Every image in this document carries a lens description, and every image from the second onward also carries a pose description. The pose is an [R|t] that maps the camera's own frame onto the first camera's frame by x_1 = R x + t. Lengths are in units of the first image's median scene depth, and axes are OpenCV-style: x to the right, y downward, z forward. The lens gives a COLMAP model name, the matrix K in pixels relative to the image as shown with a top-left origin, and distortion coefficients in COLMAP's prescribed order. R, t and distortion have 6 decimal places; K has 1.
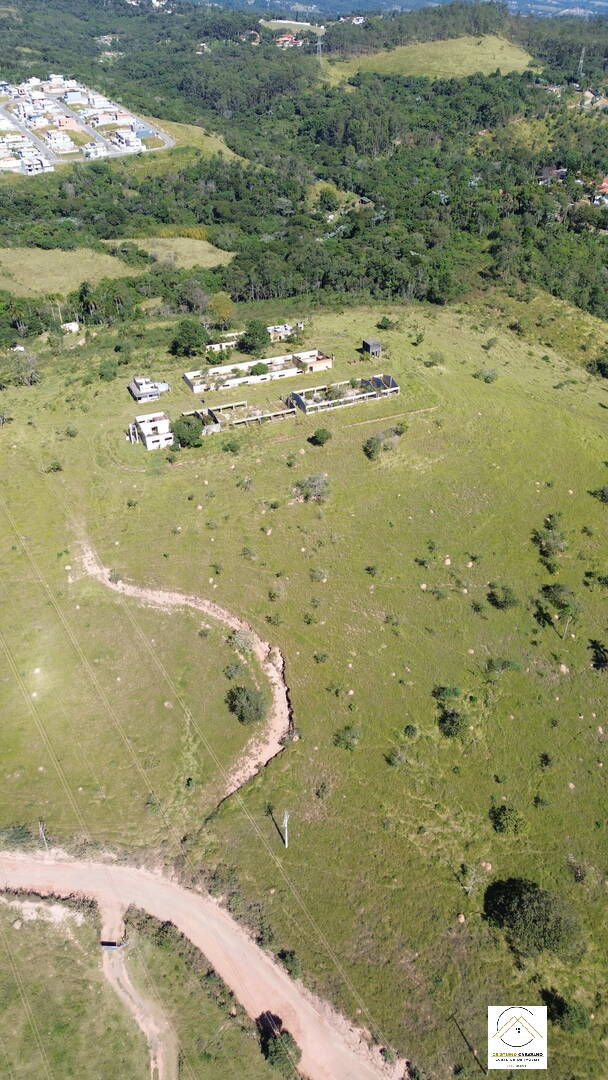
lens RADIAL K [[759.9, 0, 303.6], [0, 759.9, 536.8], [0, 0, 1]] dist [0.070105, -0.063028]
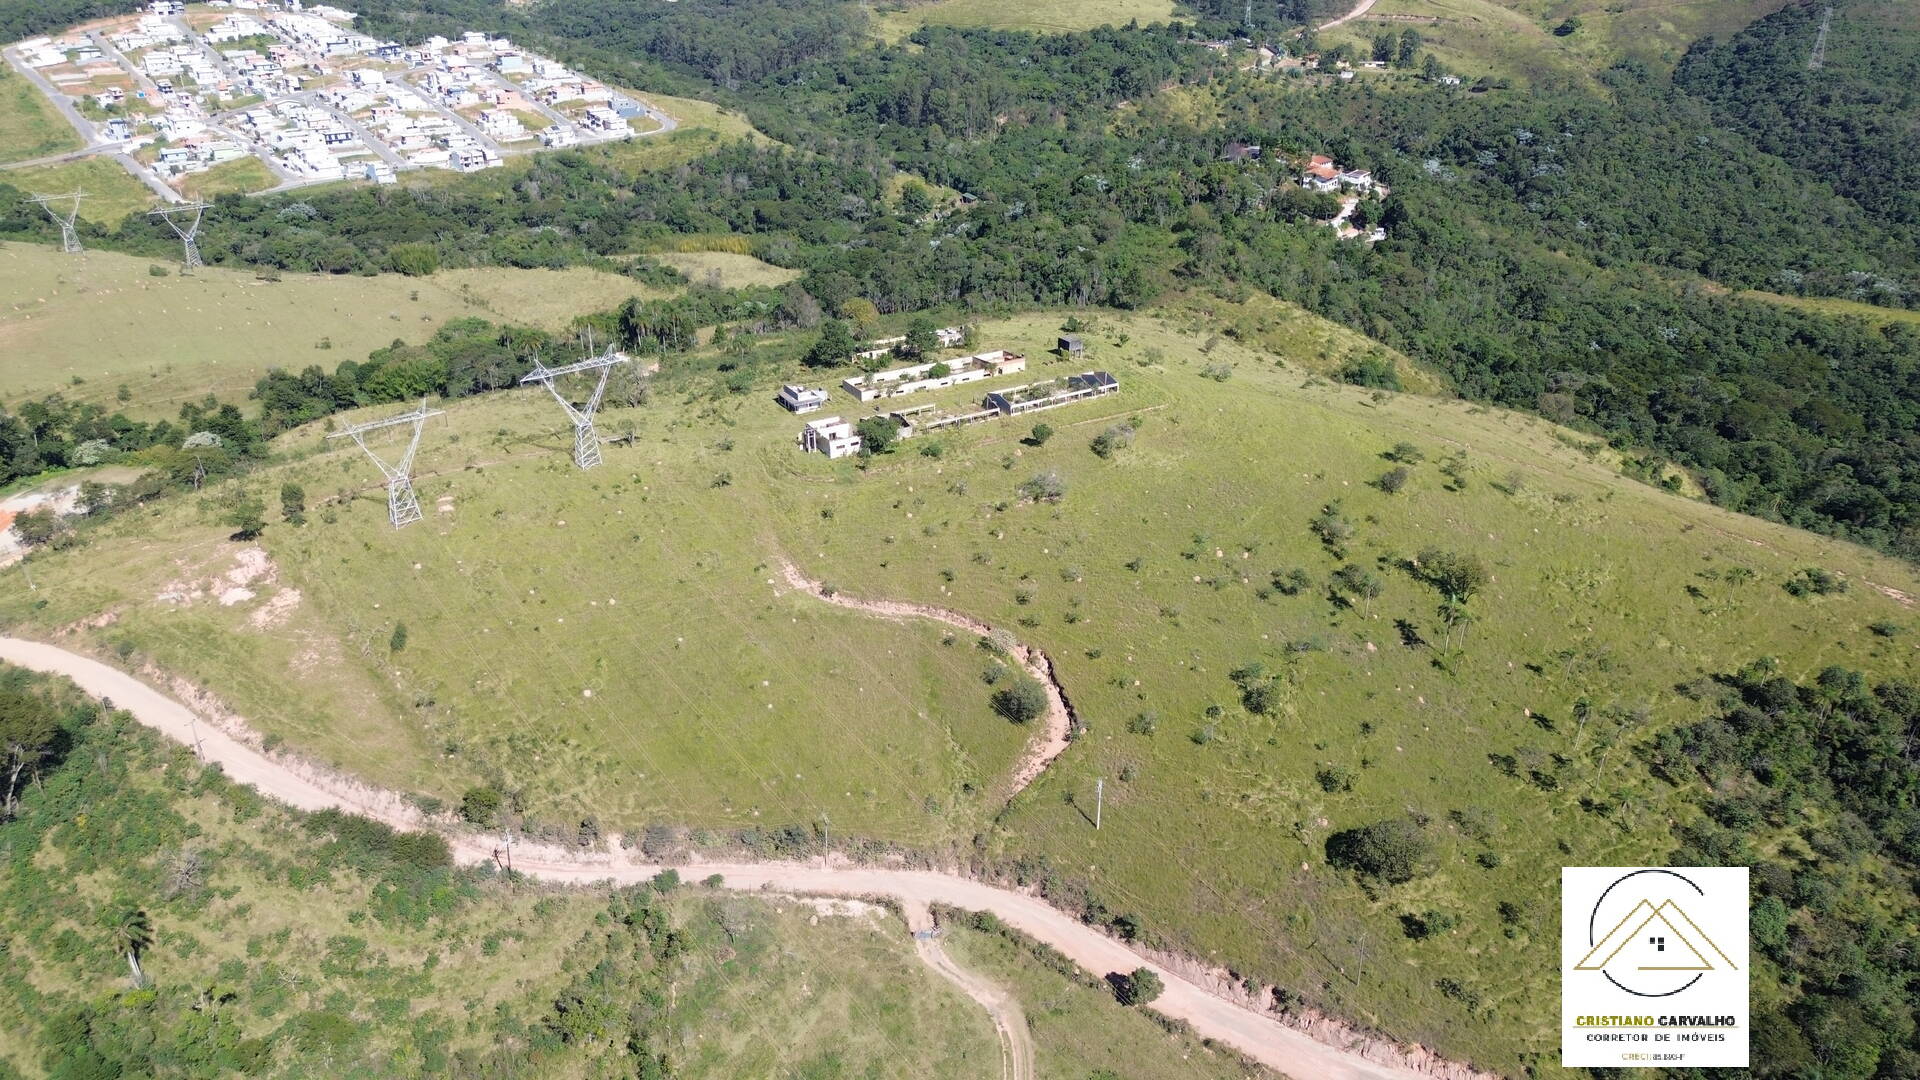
lens RADIAL K [[1351.0, 0, 963.0], [0, 1351.0, 533.9], [0, 0, 1]] dist [0.070105, -0.063028]
pose [[0.993319, -0.048628, 0.104652, -0.141511], [0.066941, 0.981512, -0.179314, 0.148449], [-0.093998, 0.185122, 0.978210, -0.252102]]
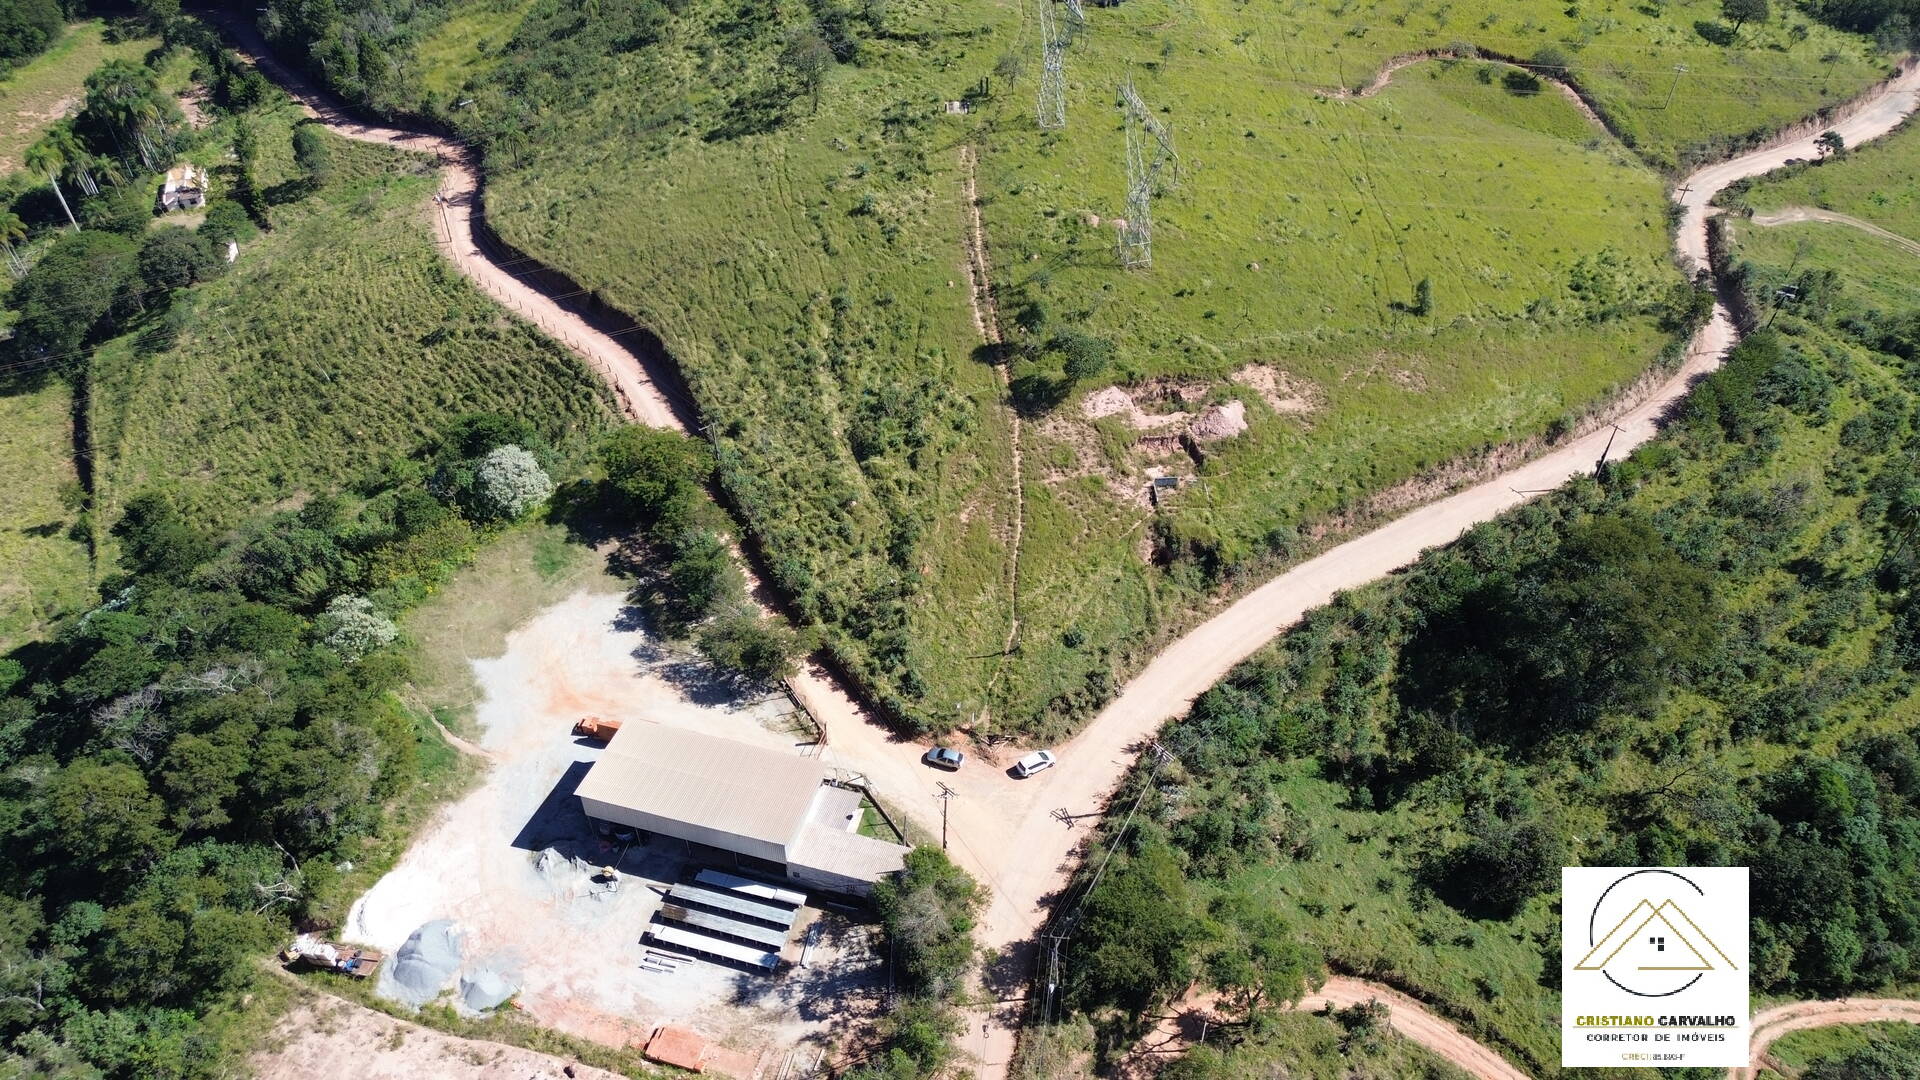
lens RADIAL K [[1351.0, 0, 970.2], [0, 1351.0, 536.6], [0, 0, 1]] dist [0.070105, -0.063028]
pose [[0.298241, -0.649193, 0.699715, -0.924883], [0.558037, 0.713331, 0.423973, -0.243928], [-0.774369, 0.264020, 0.575018, 0.349791]]
